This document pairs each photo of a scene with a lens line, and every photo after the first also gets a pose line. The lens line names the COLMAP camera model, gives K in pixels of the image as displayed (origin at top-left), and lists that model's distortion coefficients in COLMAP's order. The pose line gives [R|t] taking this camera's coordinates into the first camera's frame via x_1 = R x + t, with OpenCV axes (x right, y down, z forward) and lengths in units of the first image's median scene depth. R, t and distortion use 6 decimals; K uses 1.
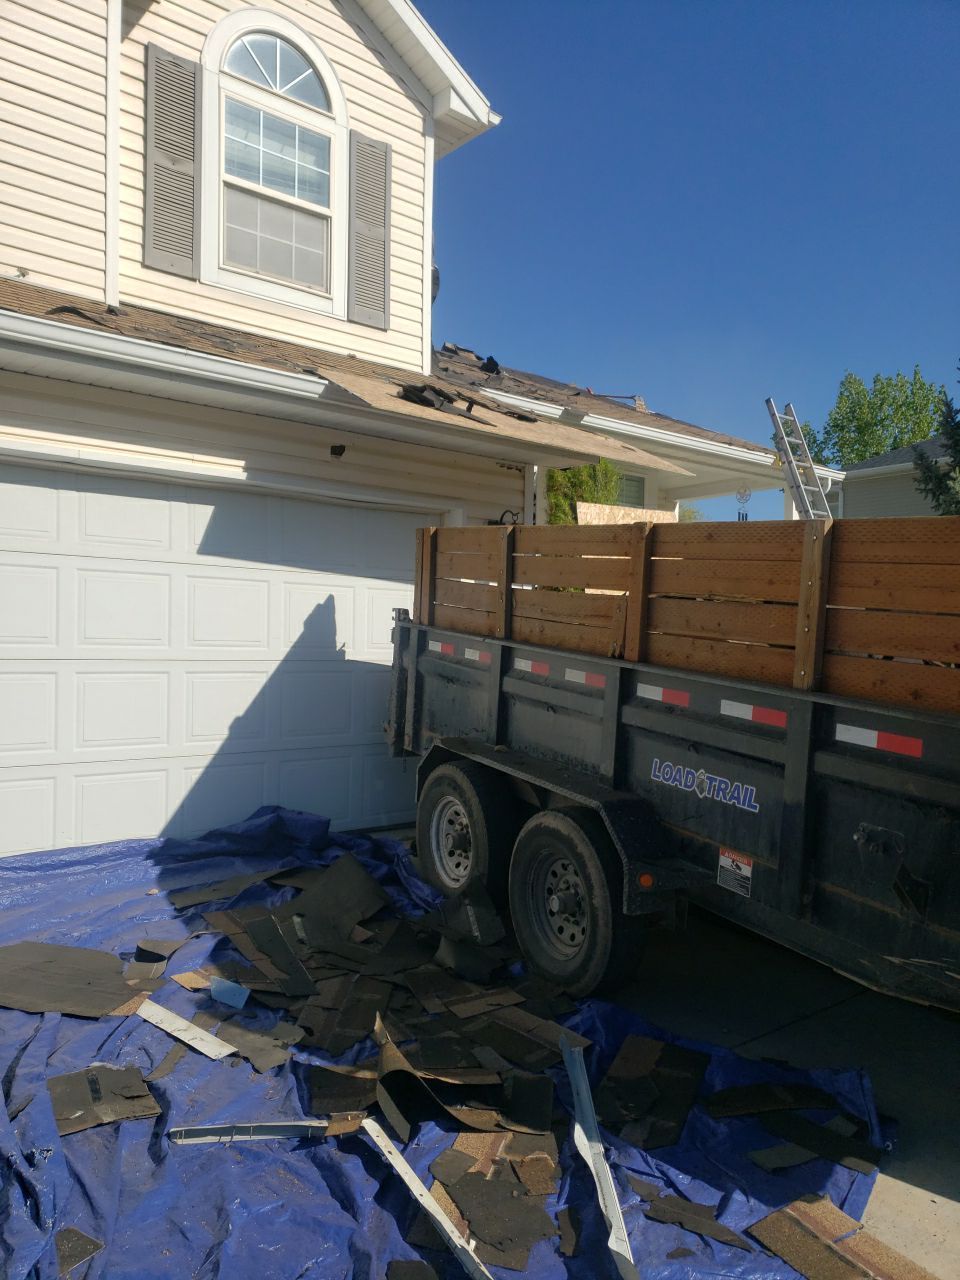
lens RADIAL K [[960.1, 0, 490.3], [0, 960.1, 647.0], [0, 0, 1]] dist [0.048397, -0.001681]
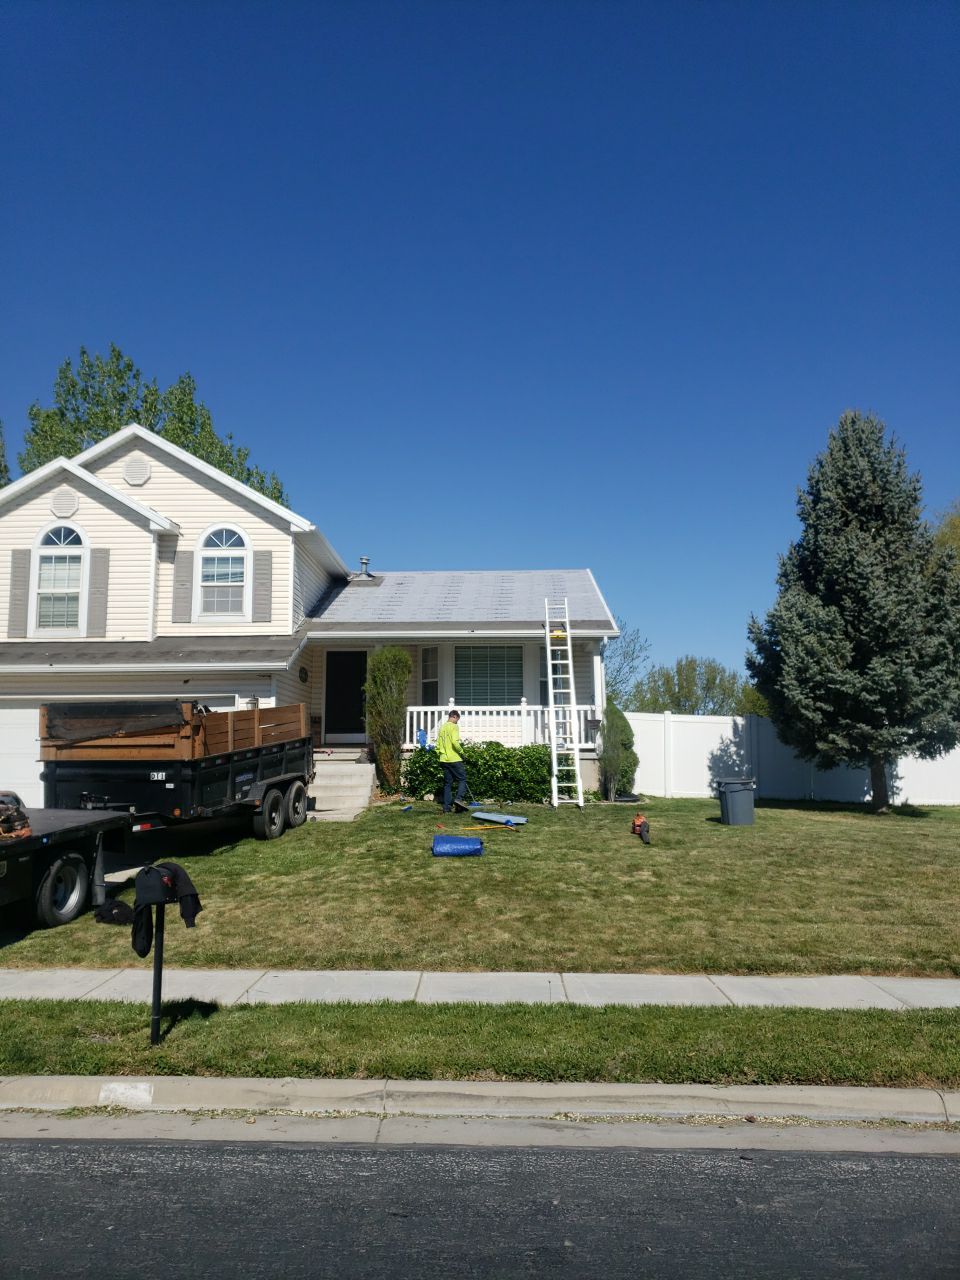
lens RADIAL K [[960.1, 0, 469.2], [0, 960.1, 628.1], [0, 0, 1]] dist [0.048397, -0.001681]
pose [[0.758677, -0.139237, -0.636414, 2.003510], [0.015120, 0.980394, -0.196468, 0.192624], [0.651291, 0.139433, 0.745907, -0.533729]]
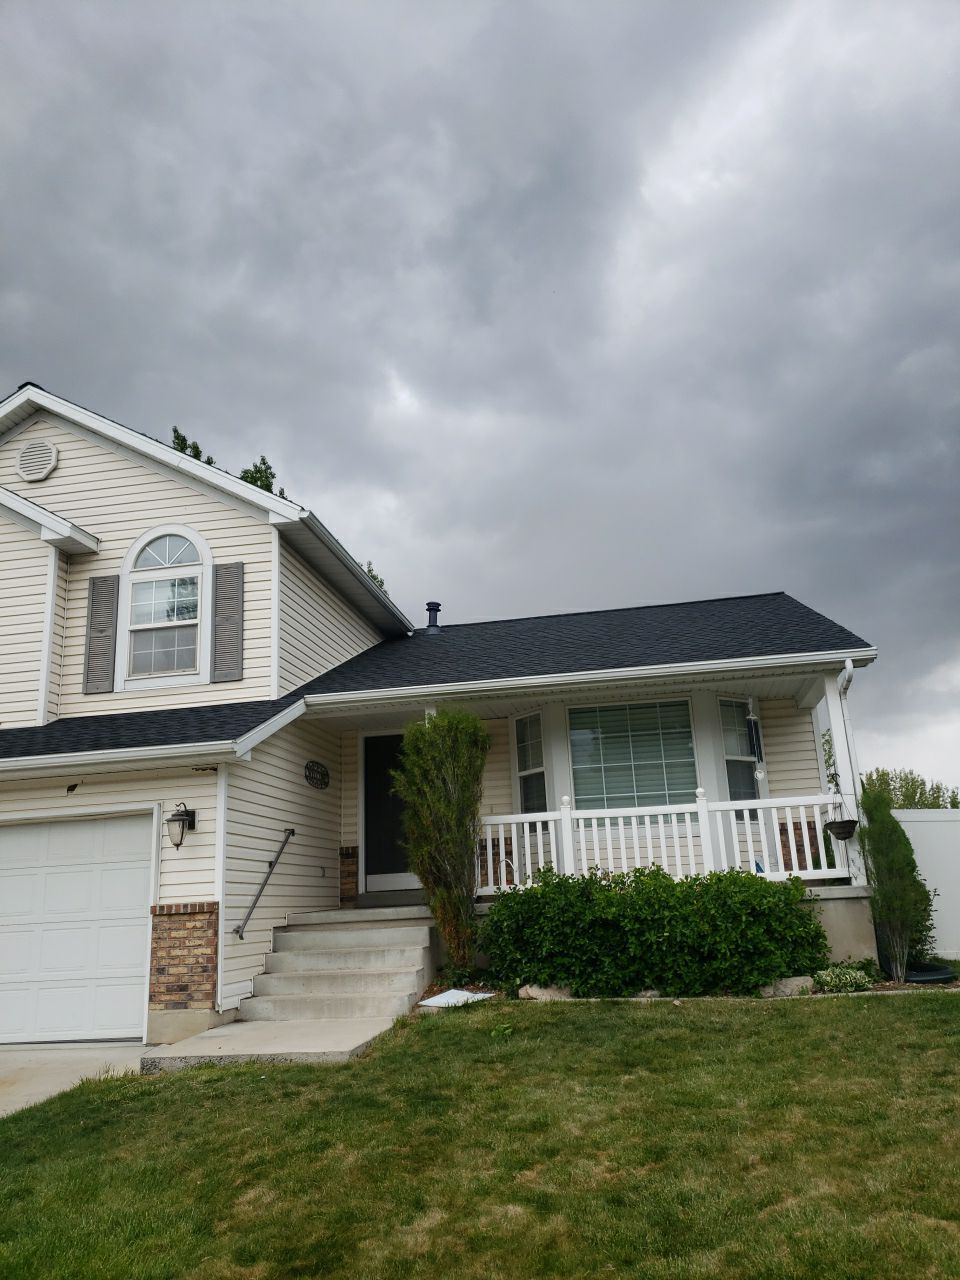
lens RADIAL K [[988.0, 0, 486.9], [0, 988.0, 652.0], [0, 0, 1]] dist [0.053136, -0.030195]
pose [[0.654223, -0.267056, -0.707583, 1.279515], [0.051467, 0.949134, -0.310637, 0.112562], [0.754549, 0.166809, 0.634690, 0.378203]]
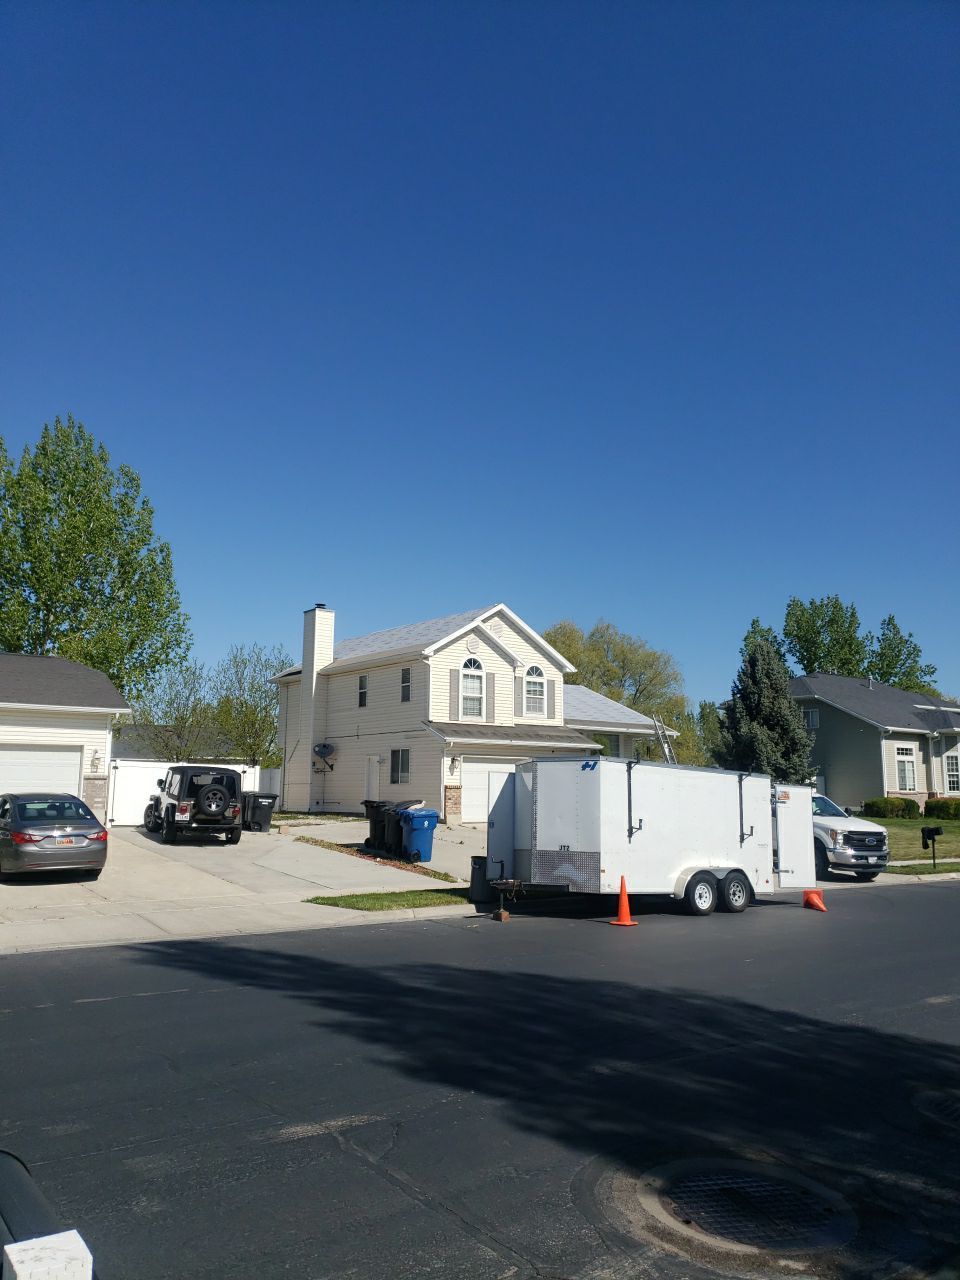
lens RADIAL K [[988.0, 0, 478.6], [0, 988.0, 636.4], [0, 0, 1]] dist [0.053136, -0.030195]
pose [[0.998865, -0.044196, -0.017735, -0.405583], [0.039949, 0.980373, -0.193063, 0.199496], [0.025919, 0.192136, 0.981026, -4.049198]]
